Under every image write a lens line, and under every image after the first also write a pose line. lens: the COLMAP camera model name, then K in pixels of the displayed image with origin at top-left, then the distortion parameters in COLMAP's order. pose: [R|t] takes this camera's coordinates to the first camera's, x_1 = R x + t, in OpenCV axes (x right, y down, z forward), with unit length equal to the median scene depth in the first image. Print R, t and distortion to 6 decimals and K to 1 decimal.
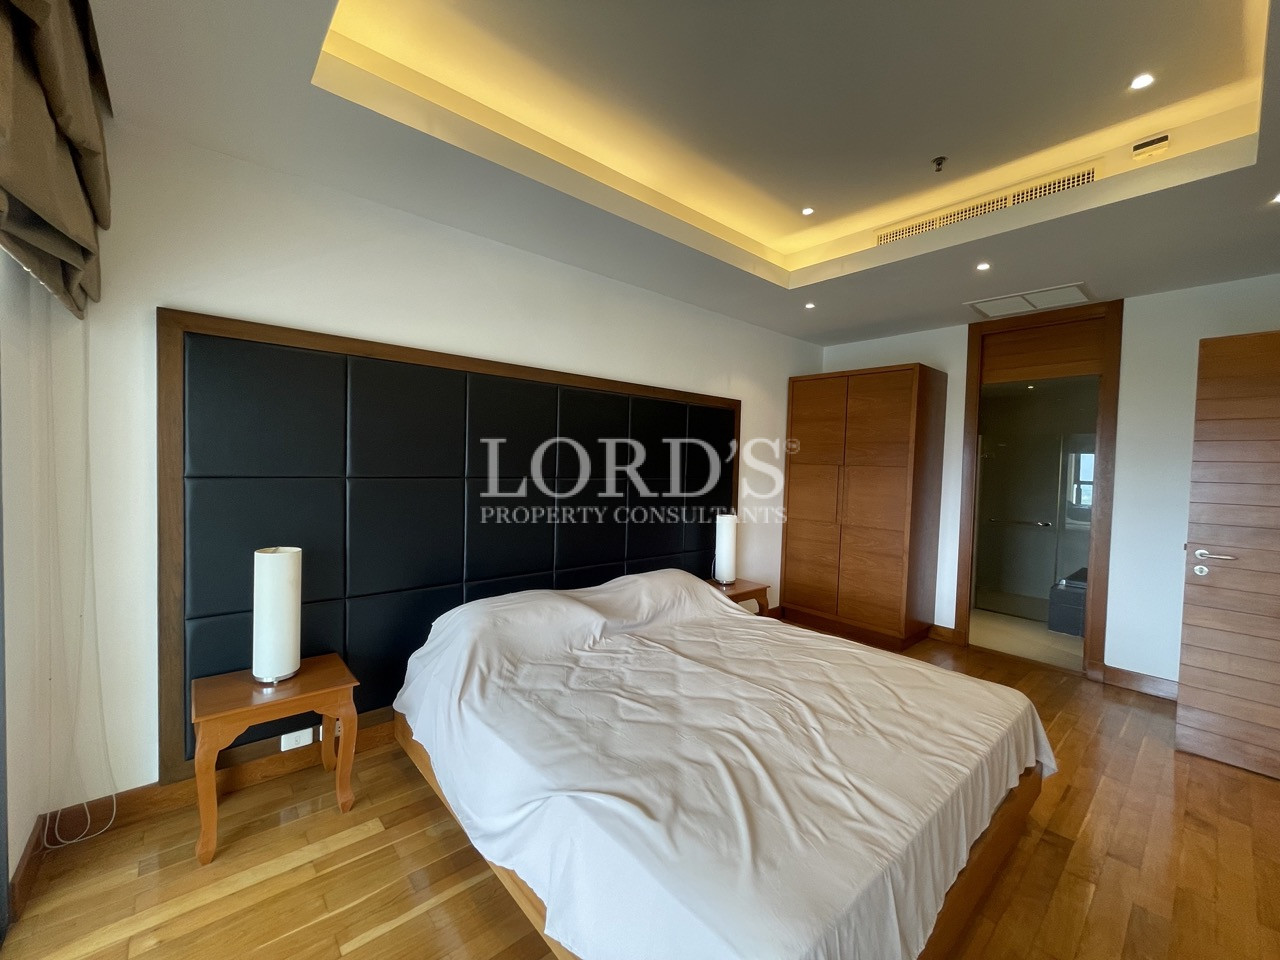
lens RADIAL K [[515.4, 0, 640.0], [0, 515.4, 480.0], [0, 0, 1]] dist [-0.000291, 0.000247]
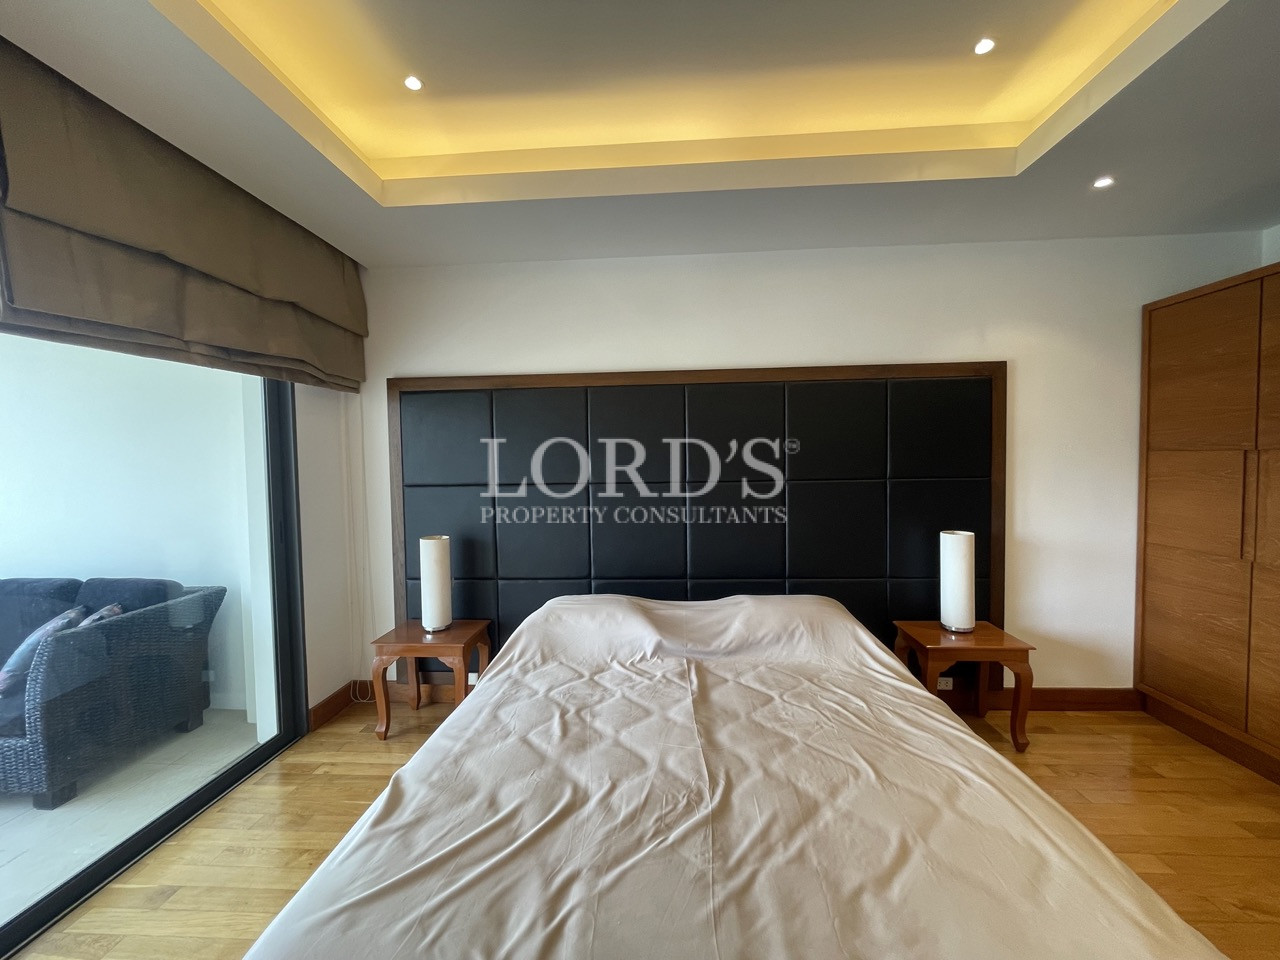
lens RADIAL K [[515.4, 0, 640.0], [0, 515.4, 480.0], [0, 0, 1]] dist [-0.000291, 0.000247]
pose [[0.708764, -0.012832, -0.705329, 0.646030], [0.012891, 0.999903, -0.005238, -0.006781], [0.705328, -0.005380, 0.708860, 0.376415]]
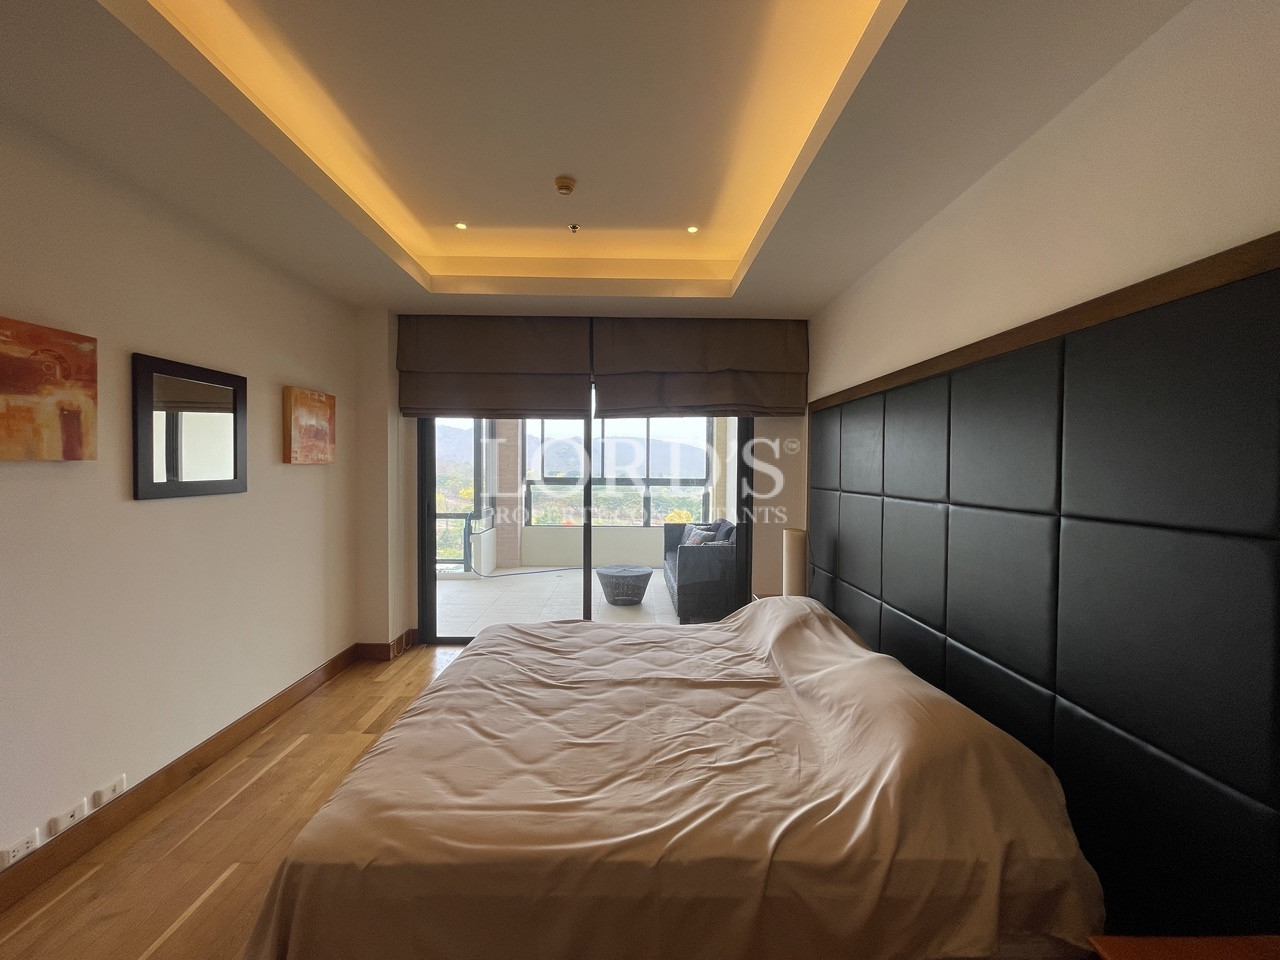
lens RADIAL K [[515.4, 0, 640.0], [0, 515.4, 480.0], [0, 0, 1]] dist [-0.000291, 0.000247]
pose [[-0.644688, -0.015445, -0.764290, 0.924909], [-0.052991, 0.998294, 0.024525, -0.046336], [0.762607, 0.056312, -0.644407, 1.621855]]
